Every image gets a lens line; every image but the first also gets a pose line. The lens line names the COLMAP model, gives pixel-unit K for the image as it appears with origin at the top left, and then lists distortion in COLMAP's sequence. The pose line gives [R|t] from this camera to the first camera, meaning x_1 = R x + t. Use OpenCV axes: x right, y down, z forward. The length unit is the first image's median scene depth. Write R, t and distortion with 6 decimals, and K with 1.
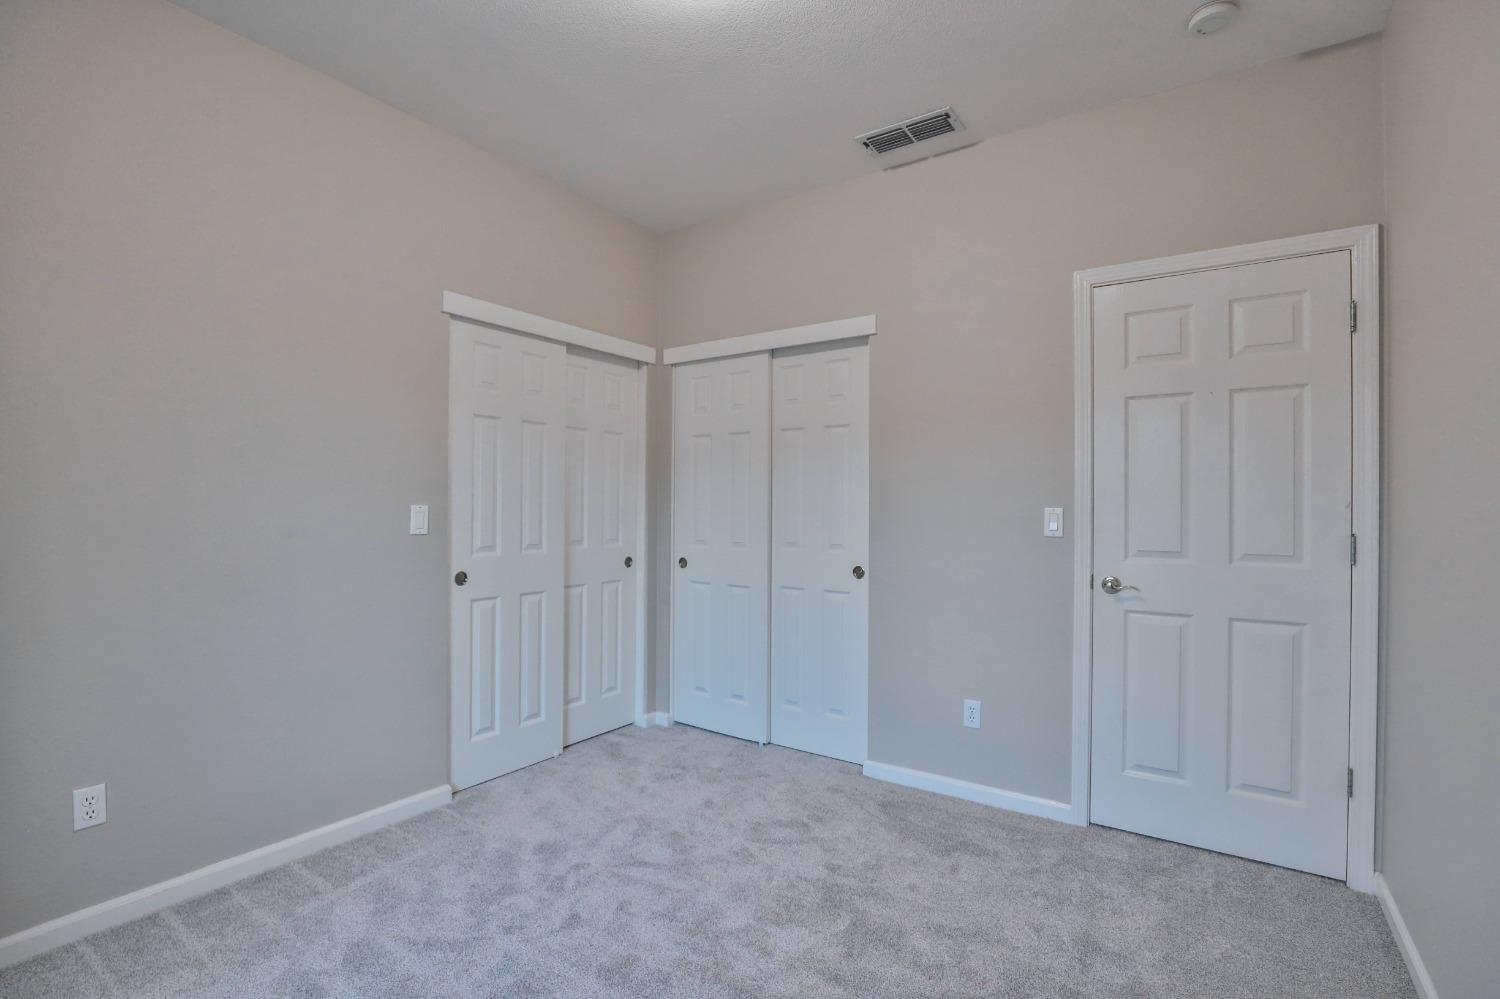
lens RADIAL K [[680.3, 0, 748.1], [0, 680.3, 502.2], [0, 0, 1]] dist [-0.028835, 0.000472]
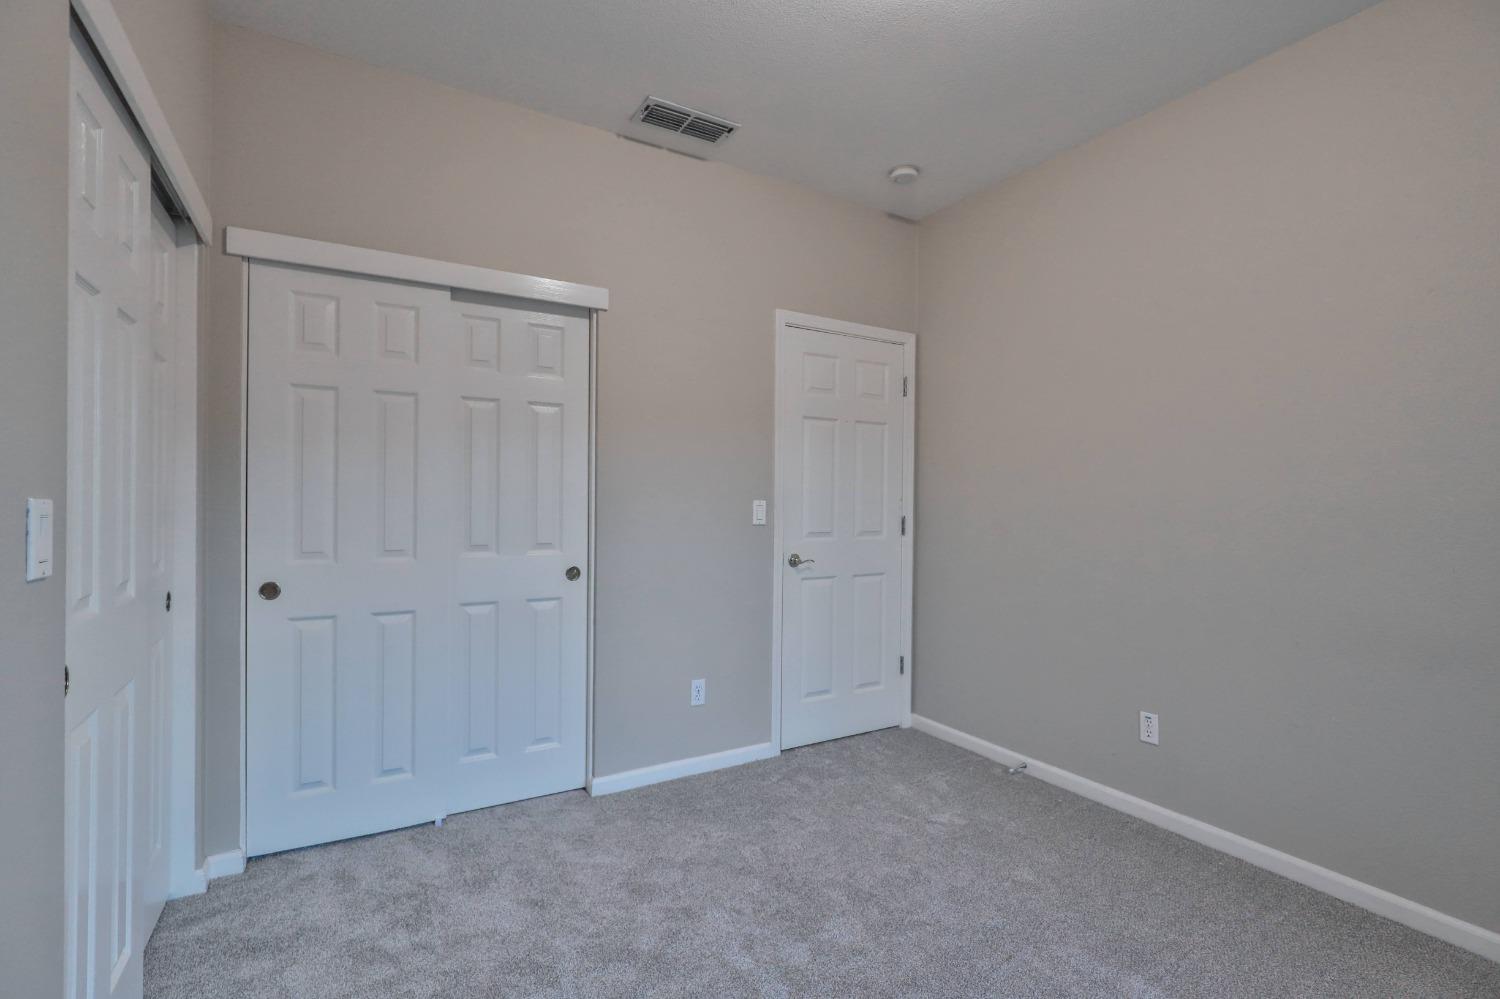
lens RADIAL K [[687.0, 0, 751.0], [0, 687.0, 498.4], [0, 0, 1]] dist [-0.012161, -0.000310]
pose [[0.419580, -0.002052, 0.907716, -0.621259], [-0.012604, 0.999888, 0.008086, -0.004983], [-0.907631, -0.014834, 0.419507, 0.471609]]
